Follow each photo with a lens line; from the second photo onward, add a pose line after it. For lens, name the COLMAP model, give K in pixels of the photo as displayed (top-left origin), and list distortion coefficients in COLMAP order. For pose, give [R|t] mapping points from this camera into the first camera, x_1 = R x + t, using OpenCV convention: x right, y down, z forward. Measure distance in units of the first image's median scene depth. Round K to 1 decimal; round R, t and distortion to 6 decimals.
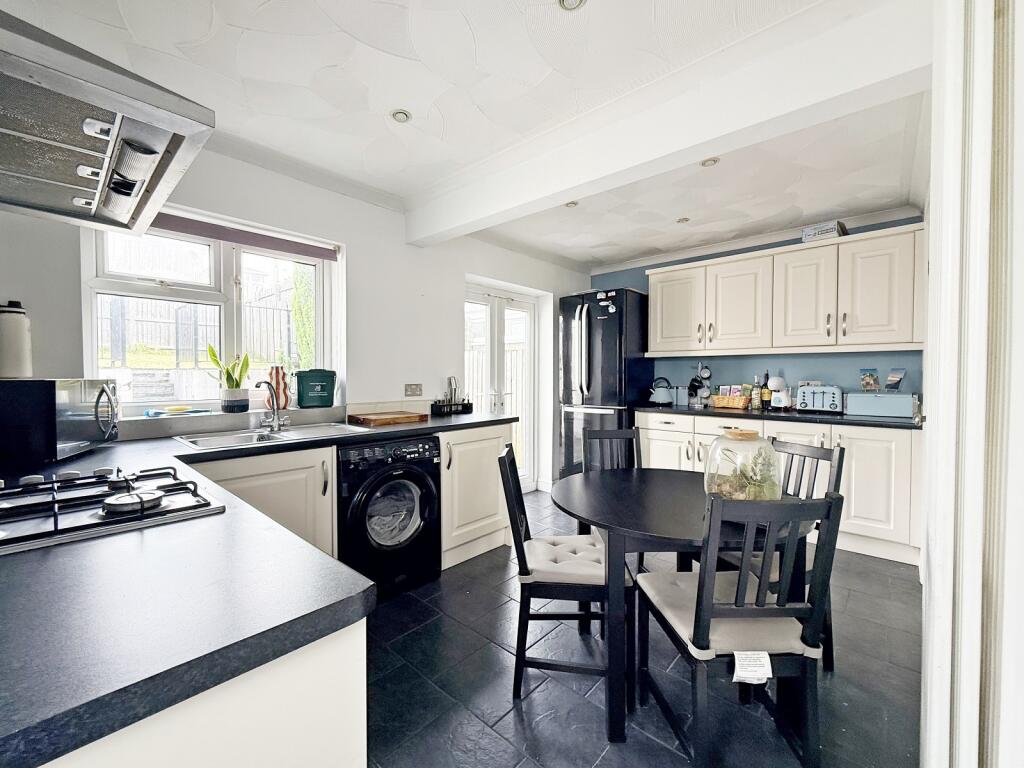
lens RADIAL K [[414.2, 0, 511.6], [0, 414.2, 382.8], [0, 0, 1]] dist [0.000290, -0.000028]
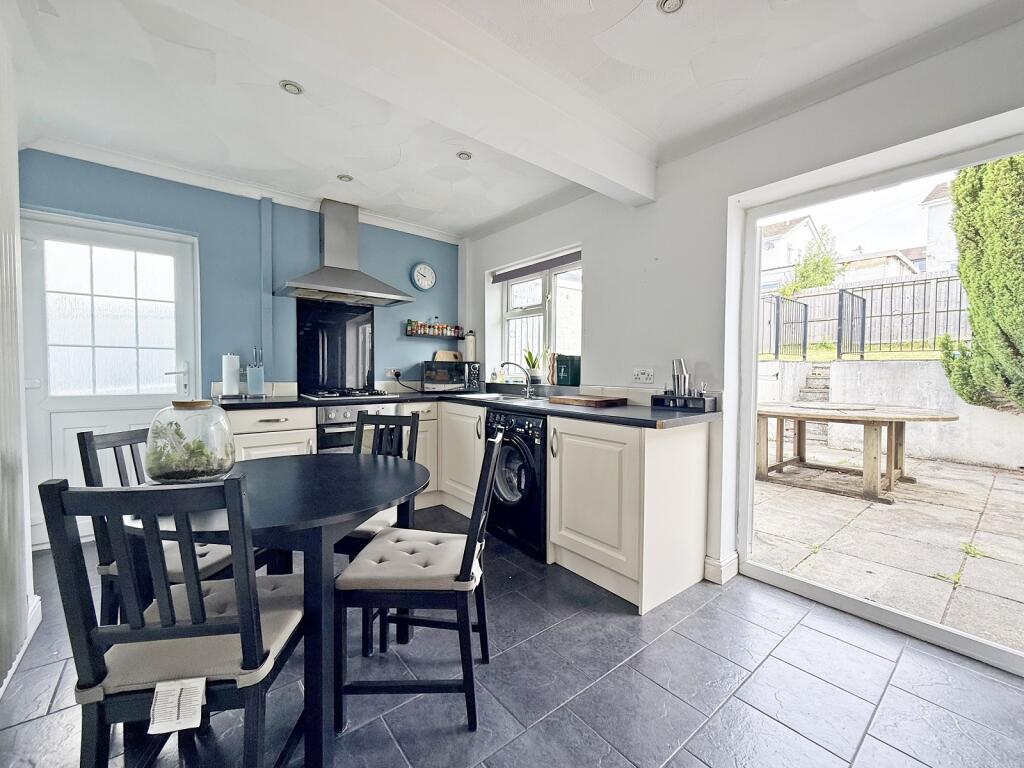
lens RADIAL K [[414.2, 0, 511.3], [0, 414.2, 381.0], [0, 0, 1]] dist [0.000290, -0.000028]
pose [[-0.165768, 0.027544, -0.985780, 0.819287], [-0.030509, 0.998988, 0.033043, 0.011378], [0.985693, 0.035553, -0.164760, 1.118216]]
